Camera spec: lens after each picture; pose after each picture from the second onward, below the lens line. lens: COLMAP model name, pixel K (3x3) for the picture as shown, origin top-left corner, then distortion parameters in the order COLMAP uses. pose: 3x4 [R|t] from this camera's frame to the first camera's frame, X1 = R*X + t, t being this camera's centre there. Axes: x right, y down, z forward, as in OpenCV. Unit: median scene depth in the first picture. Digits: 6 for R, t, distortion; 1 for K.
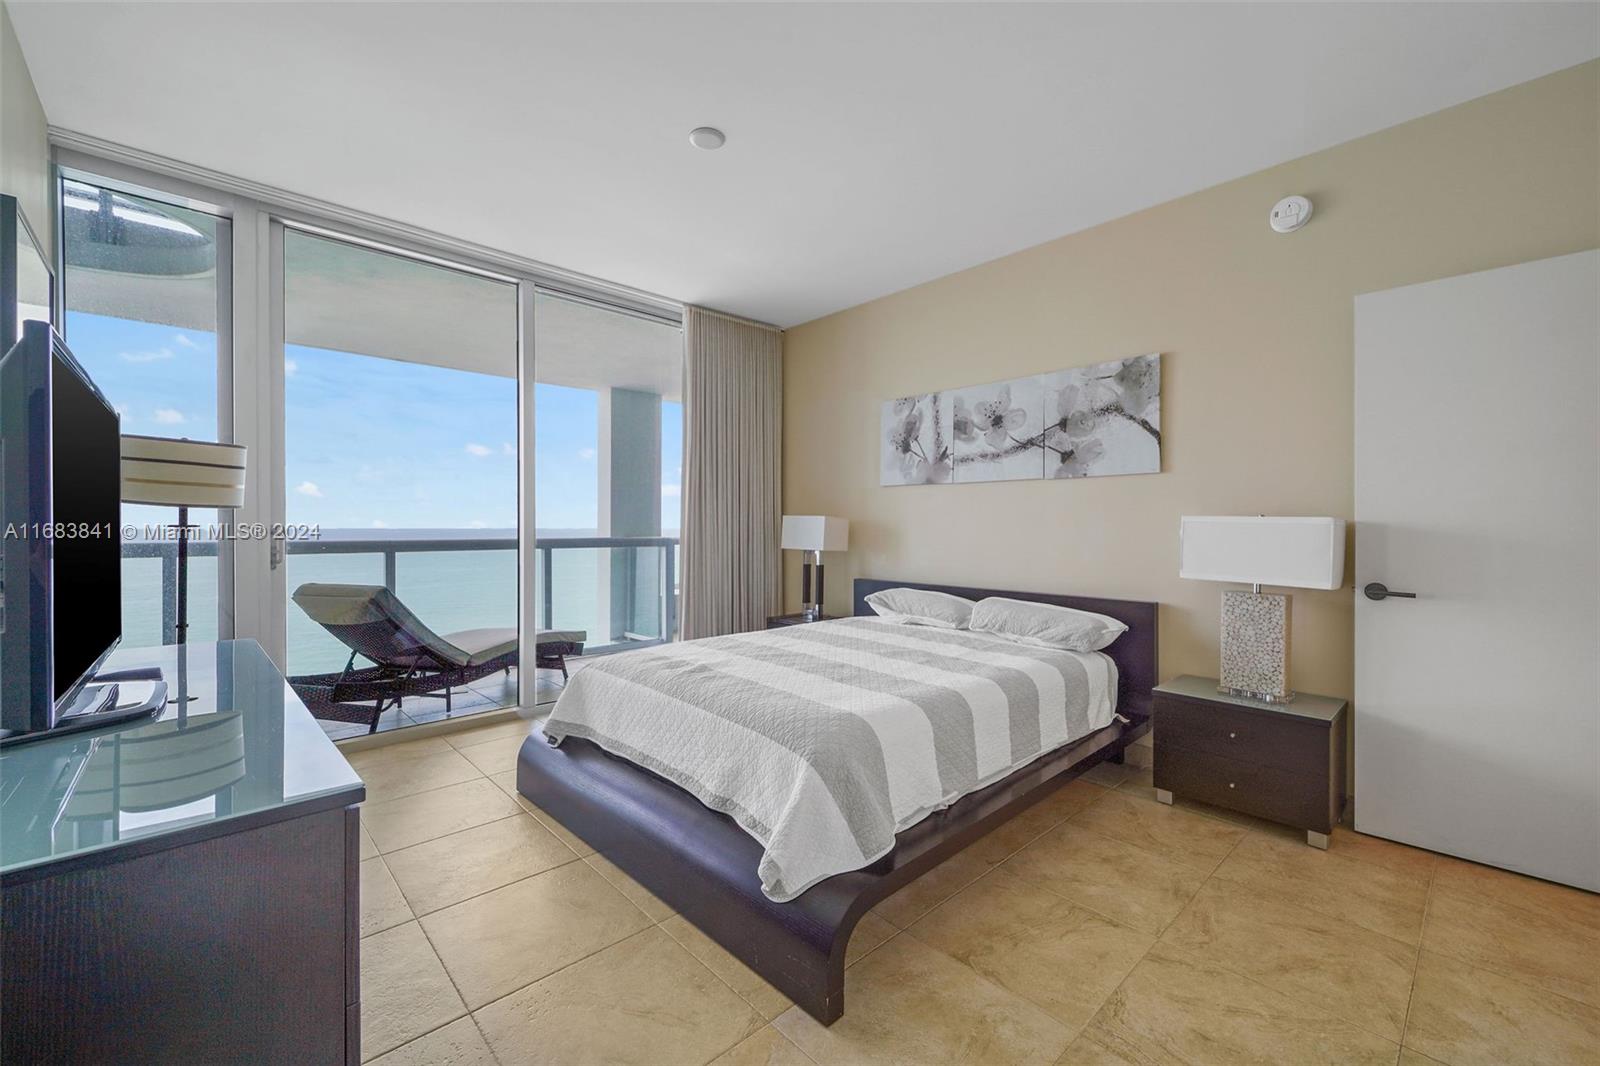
lens RADIAL K [[643.6, 0, 780.3], [0, 643.6, 528.6], [0, 0, 1]] dist [0.022063, -0.006973]
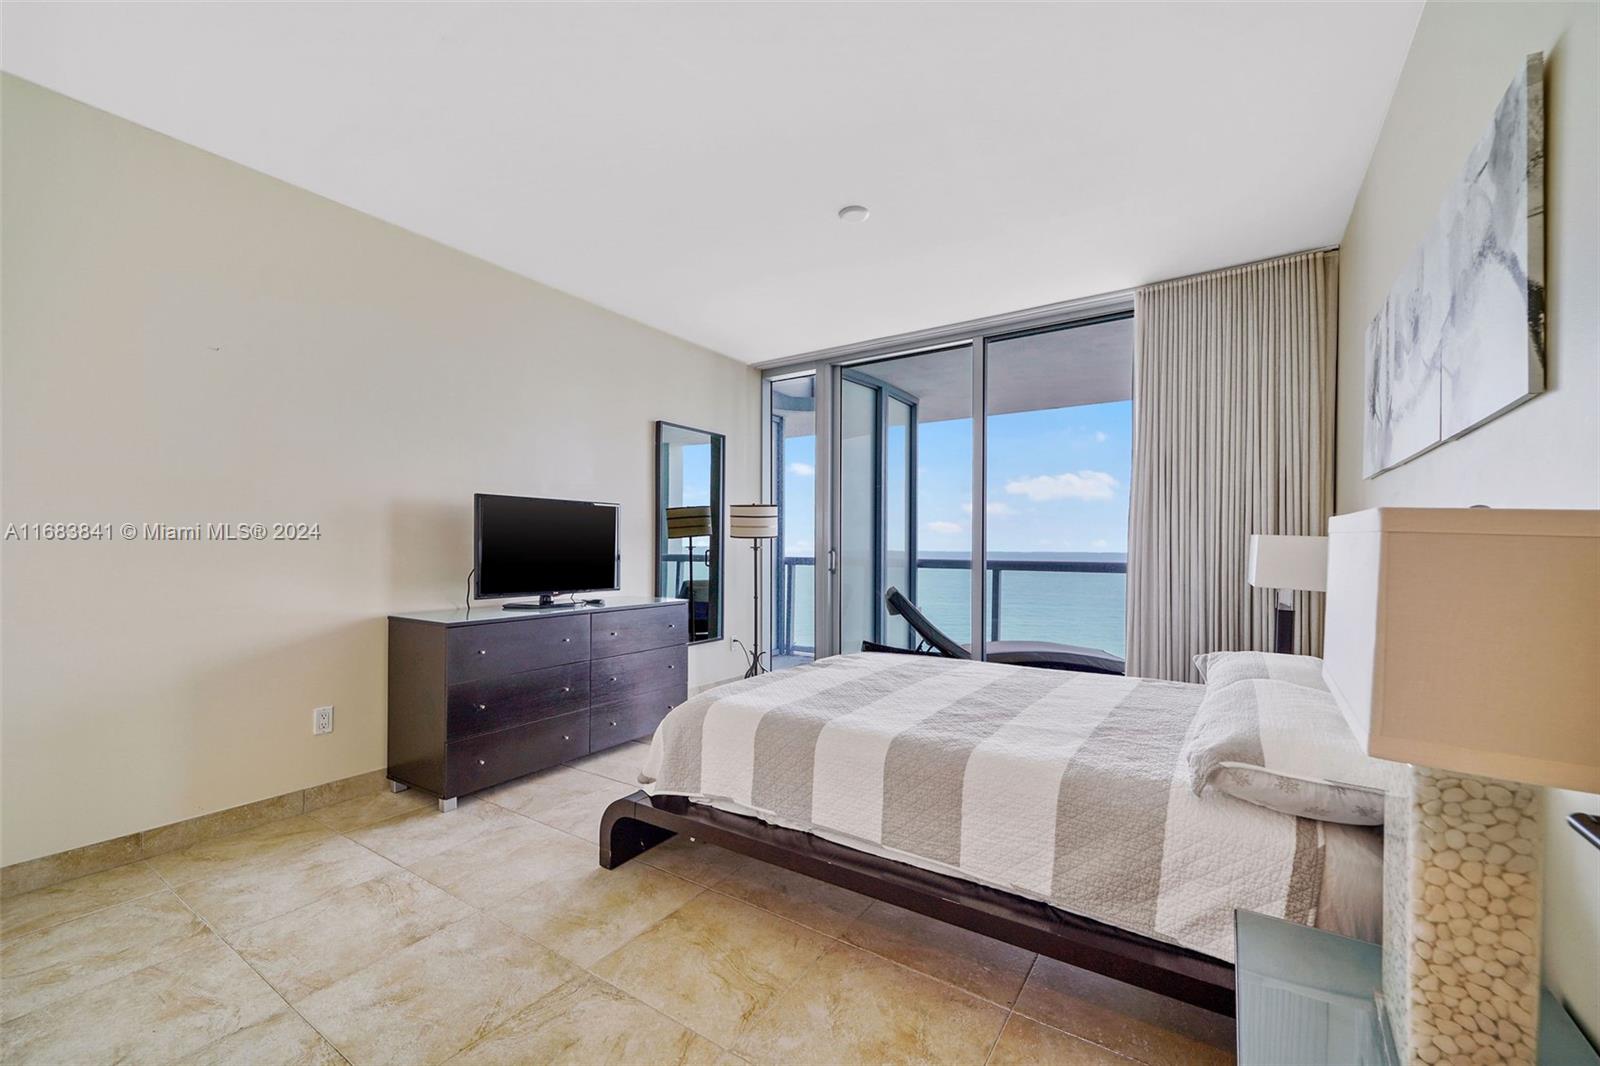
lens RADIAL K [[643.6, 0, 803.7], [0, 643.6, 552.5], [0, 0, 1]] dist [0.022063, -0.006973]
pose [[0.245419, 0.005515, -0.969401, 0.670038], [-0.010221, 0.999943, 0.003101, 0.001643], [0.969363, 0.009147, 0.245462, 0.428121]]
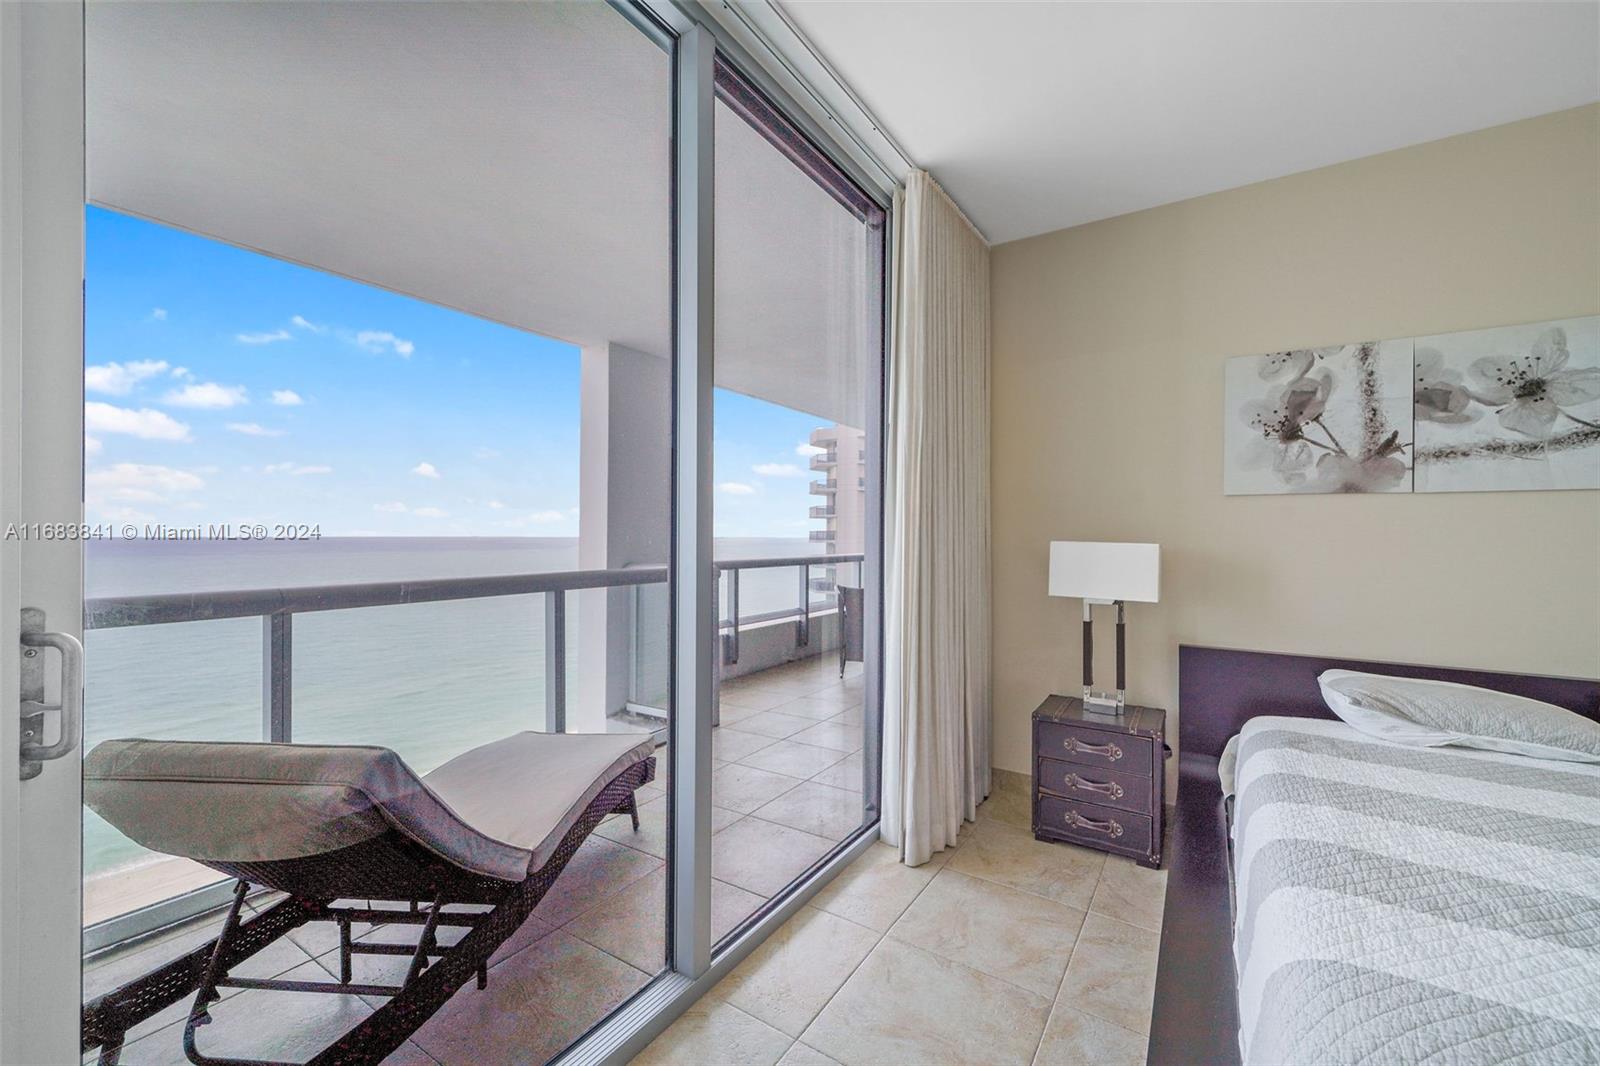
lens RADIAL K [[643.6, 0, 777.6], [0, 643.6, 530.0], [0, 0, 1]] dist [0.022063, -0.006973]
pose [[0.970946, 0.005074, 0.239244, -0.456306], [-0.002996, 0.999955, -0.009047, -0.028635], [-0.239279, 0.008068, 0.970917, 0.557033]]
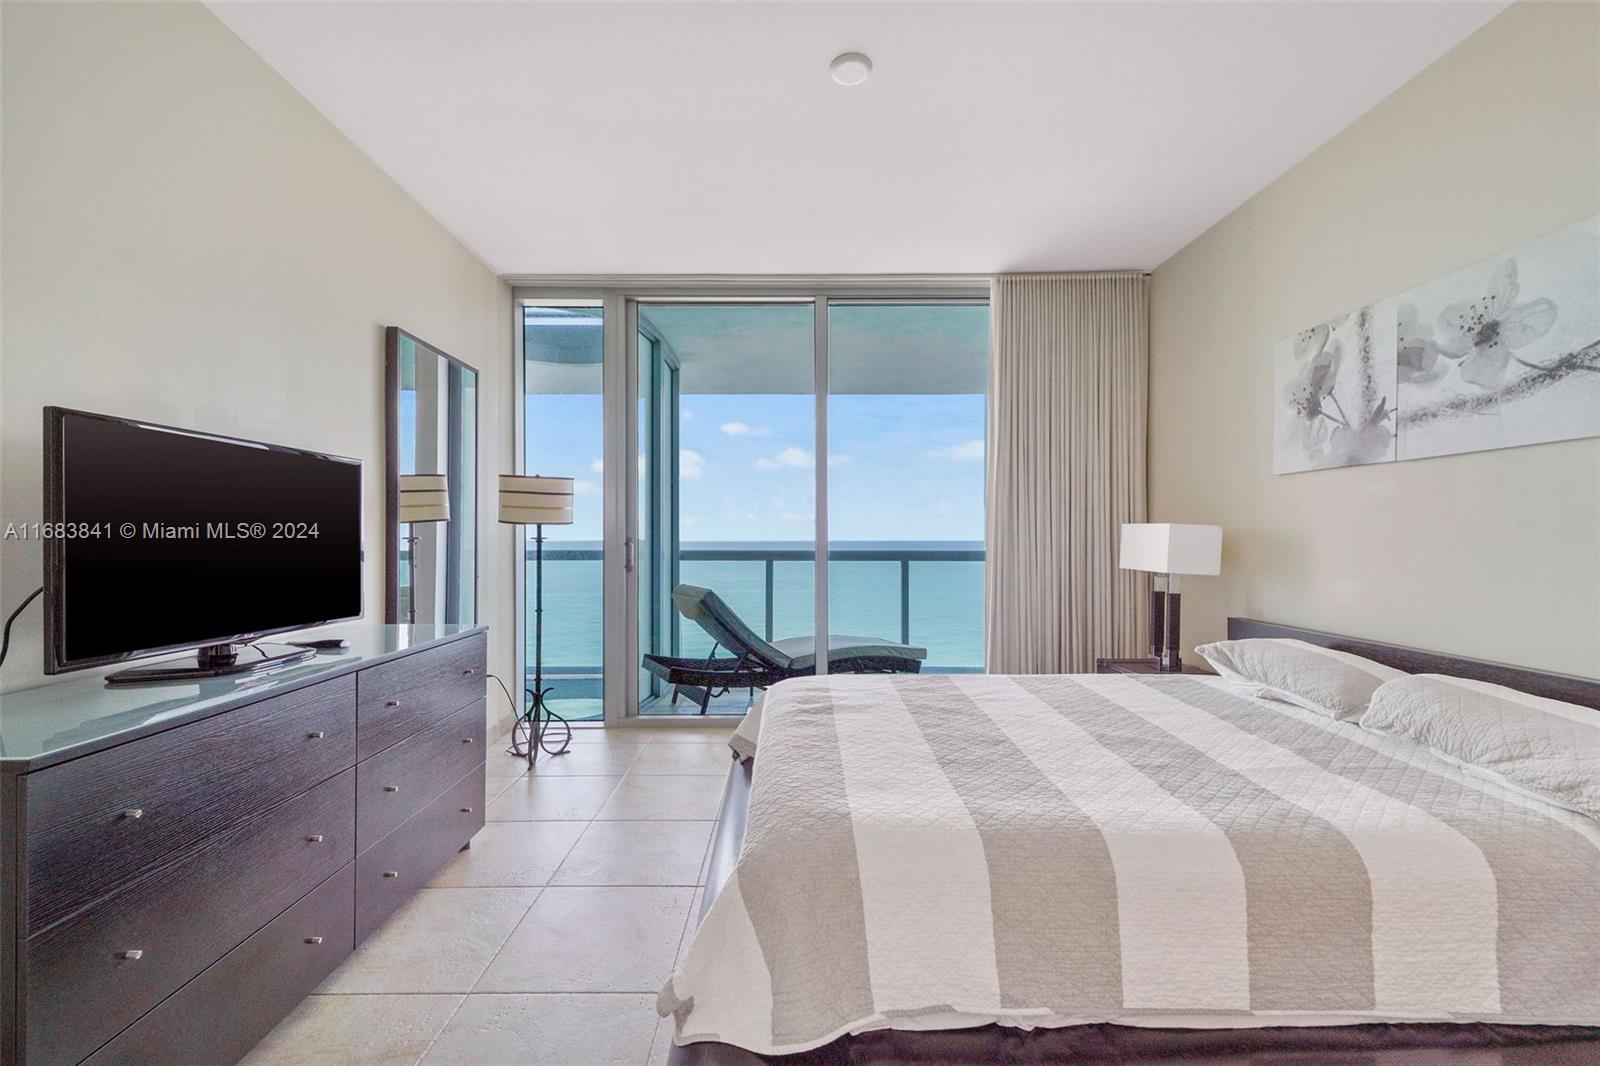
lens RADIAL K [[643.6, 0, 797.9], [0, 643.6, 537.1], [0, 0, 1]] dist [0.022063, -0.006973]
pose [[0.742273, -0.002007, -0.670094, 0.264358], [-0.001417, 0.999989, -0.004566, -0.000899], [0.670096, 0.004339, 0.742262, 0.231595]]
